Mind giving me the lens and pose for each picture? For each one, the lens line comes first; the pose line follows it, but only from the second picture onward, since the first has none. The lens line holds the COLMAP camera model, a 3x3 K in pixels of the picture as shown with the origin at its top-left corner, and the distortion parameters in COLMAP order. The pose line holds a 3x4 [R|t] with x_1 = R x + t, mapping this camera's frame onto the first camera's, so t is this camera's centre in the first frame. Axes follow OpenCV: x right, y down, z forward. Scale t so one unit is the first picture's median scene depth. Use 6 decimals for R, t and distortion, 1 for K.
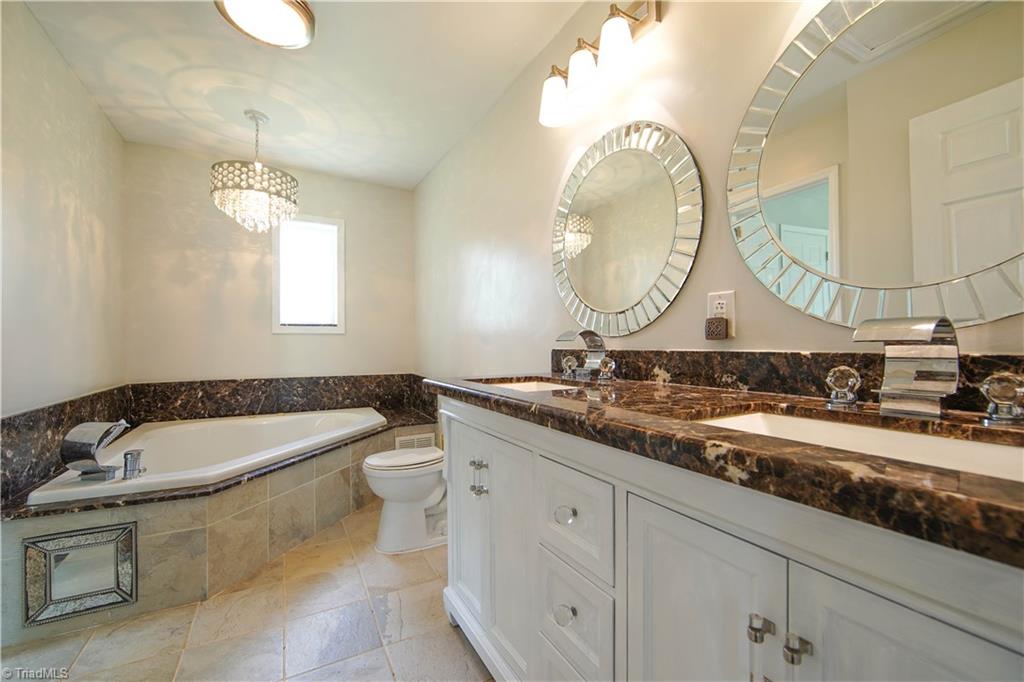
lens RADIAL K [[422.3, 0, 506.5], [0, 422.3, 345.6], [0, 0, 1]] dist [-0.010405, 0.000512]
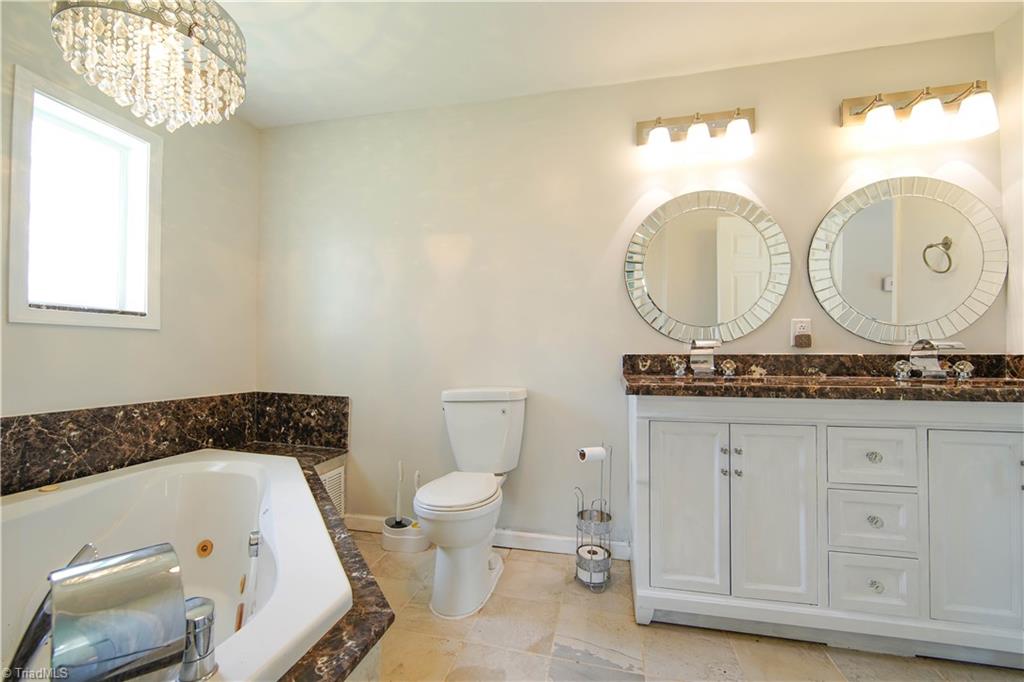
lens RADIAL K [[422.3, 0, 506.5], [0, 422.3, 345.6], [0, 0, 1]] dist [-0.010405, 0.000512]
pose [[0.665033, 0.018874, 0.746575, -1.331085], [-0.002161, 0.999725, -0.023349, 0.017276], [-0.746811, 0.013914, 0.664891, 0.672416]]
